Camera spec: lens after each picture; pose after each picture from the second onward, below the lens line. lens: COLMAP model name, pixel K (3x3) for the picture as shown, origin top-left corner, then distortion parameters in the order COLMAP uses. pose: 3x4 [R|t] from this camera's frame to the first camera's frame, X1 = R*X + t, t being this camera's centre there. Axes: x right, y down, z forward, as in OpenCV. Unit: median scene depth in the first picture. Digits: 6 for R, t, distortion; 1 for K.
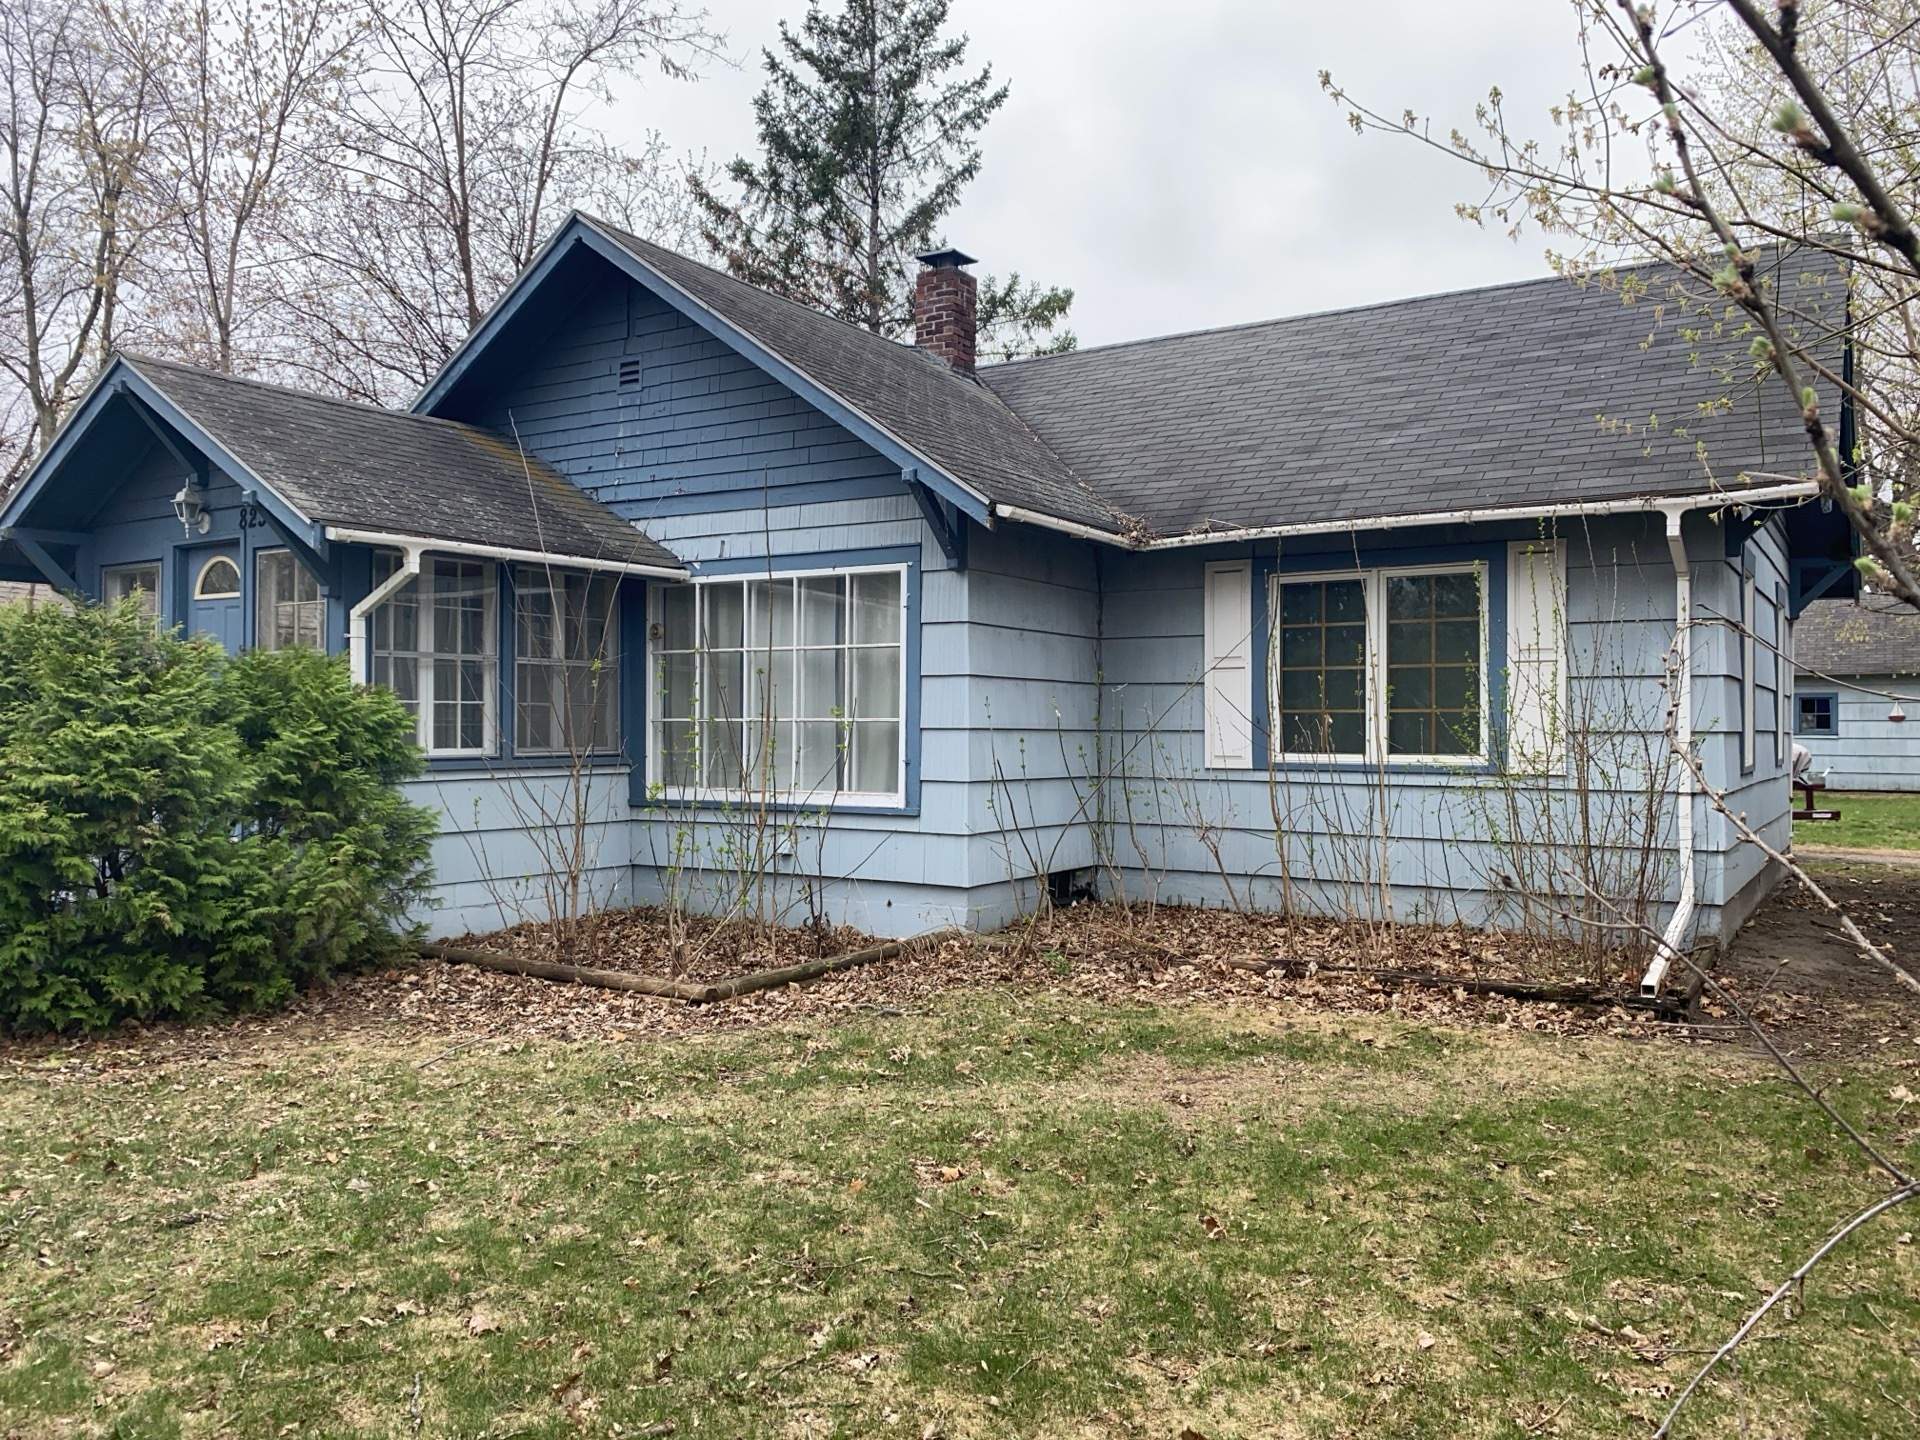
lens RADIAL K [[1434.5, 0, 965.6], [0, 1434.5, 719.4], [0, 0, 1]] dist [0.011115, -0.012776]
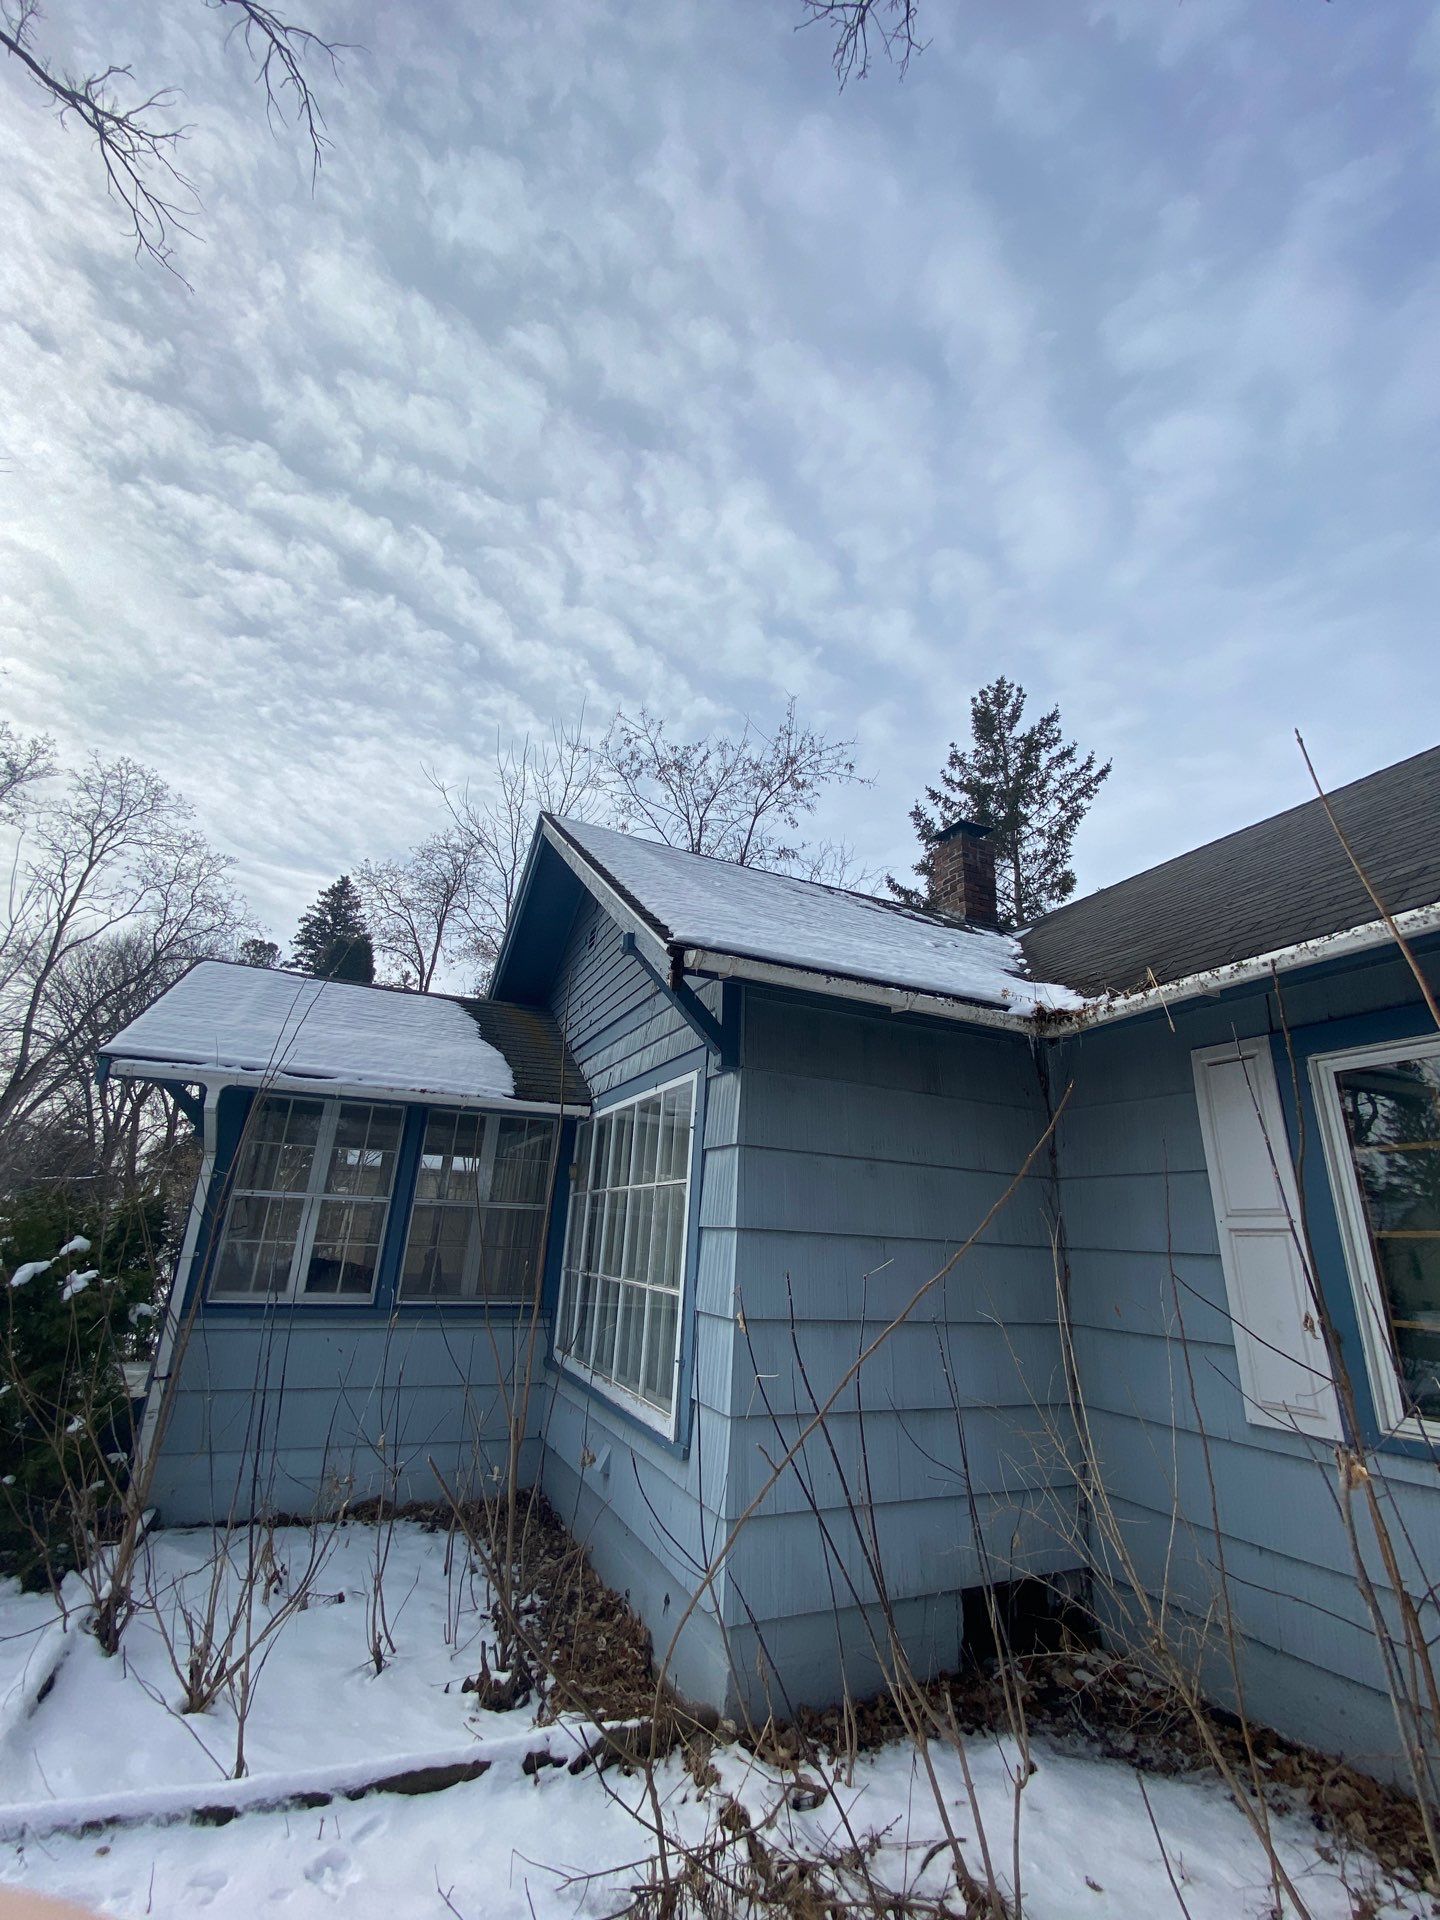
lens RADIAL K [[811.4, 0, 714.8], [0, 811.4, 970.0], [0, 0, 1]] dist [0.003047, -0.001134]
pose [[0.841744, -0.142955, -0.520606, 0.183019], [-0.038580, 0.945913, -0.322118, -0.021017], [0.538496, 0.291226, 0.790702, 0.595843]]
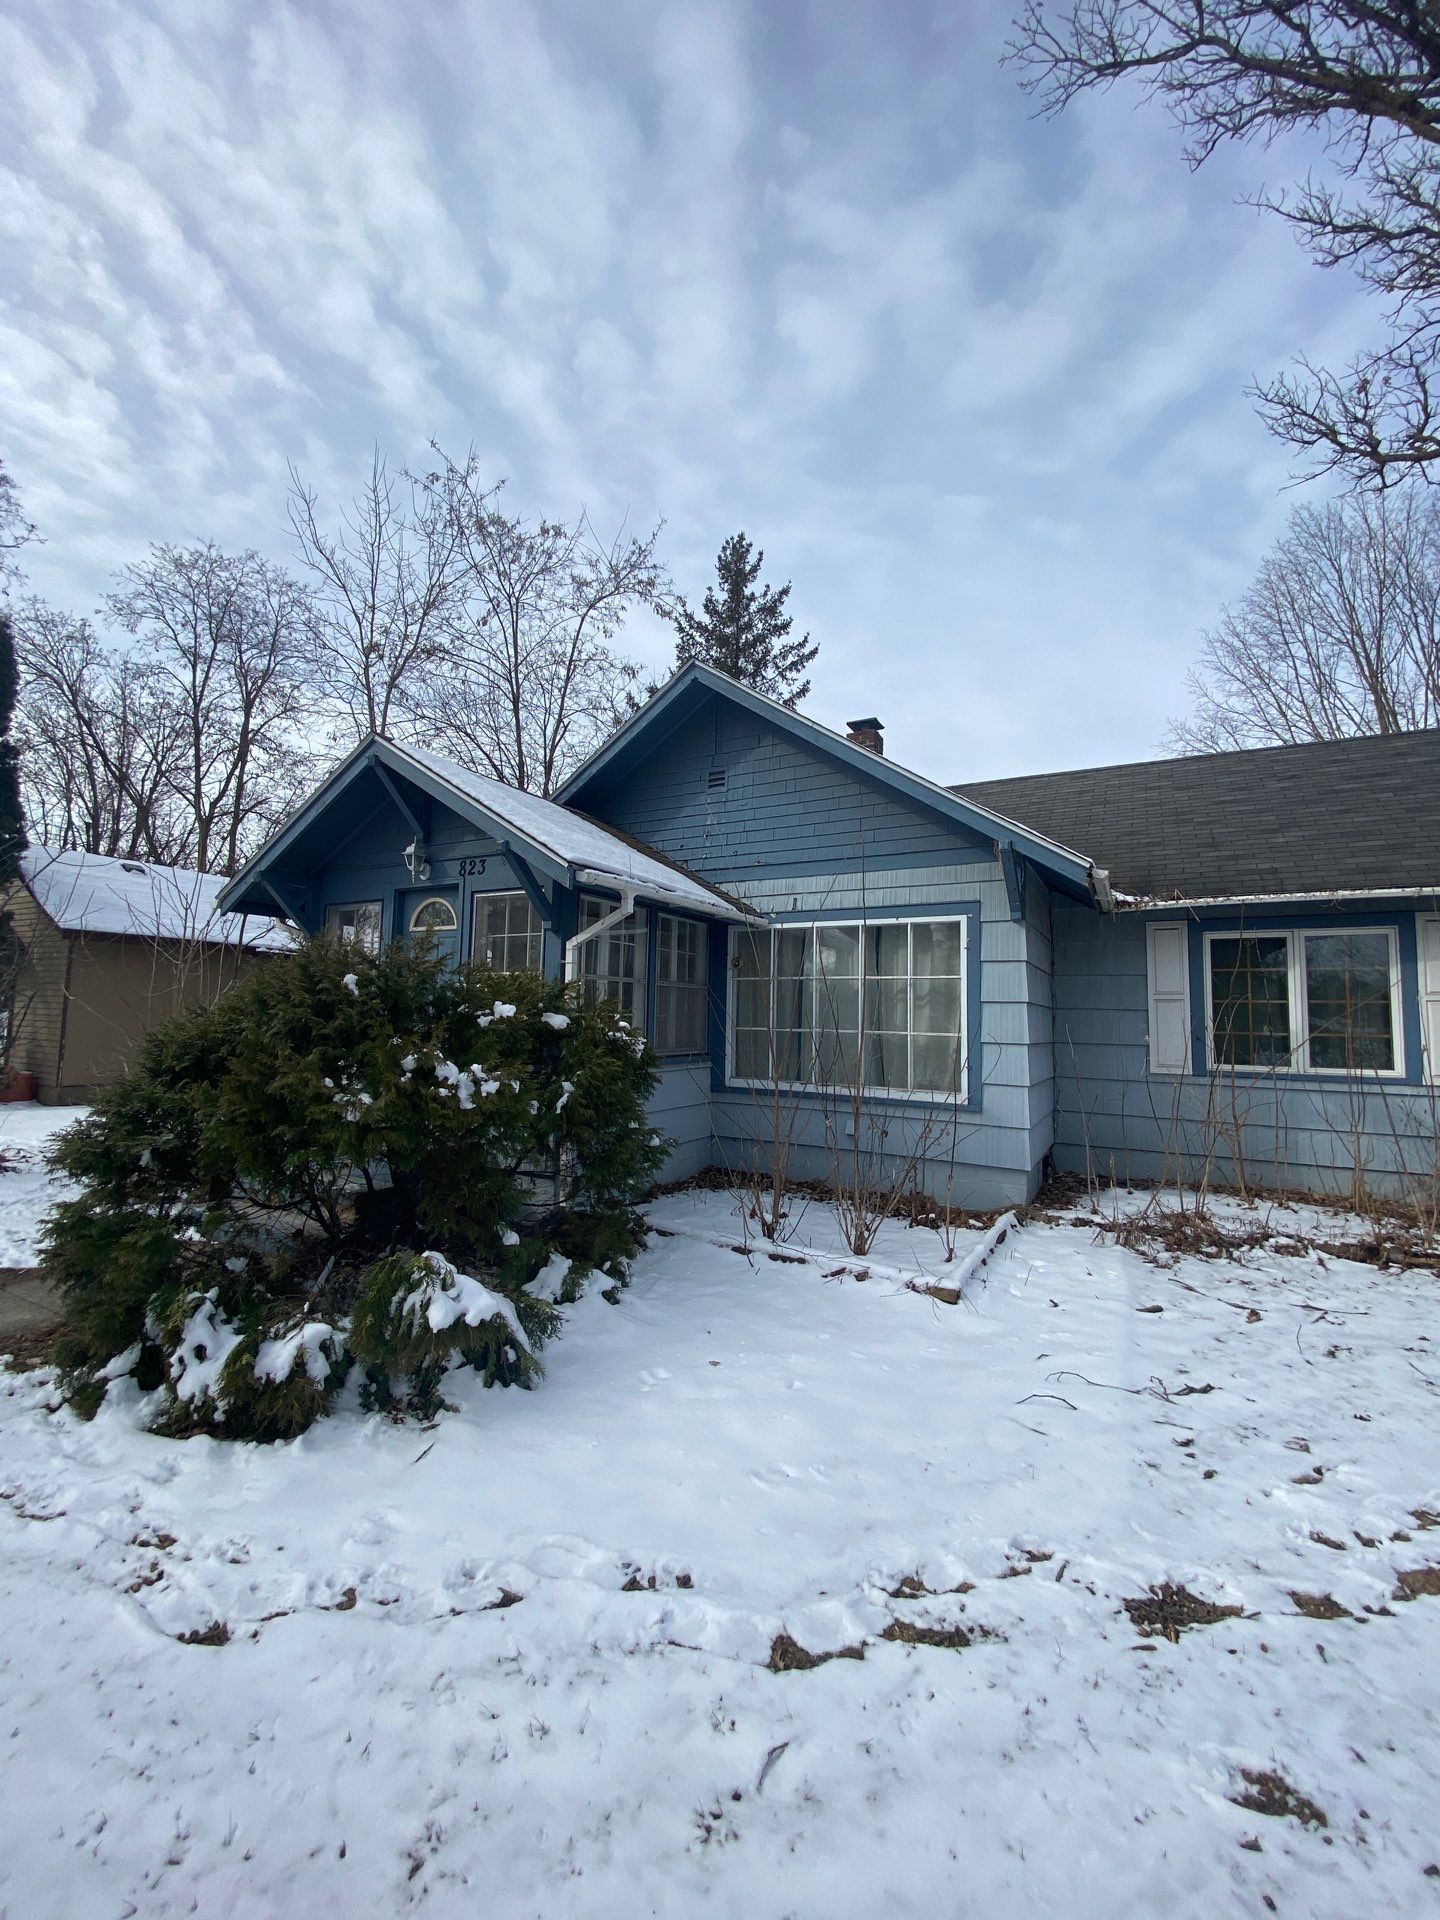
lens RADIAL K [[782.2, 0, 712.2], [0, 782.2, 950.6], [0, 0, 1]] dist [-0.000395, -0.001034]
pose [[0.998382, 0.024097, 0.051508, -0.288435], [-0.019480, 0.995900, -0.088335, -0.008083], [-0.053425, 0.087189, 0.994758, 0.274516]]
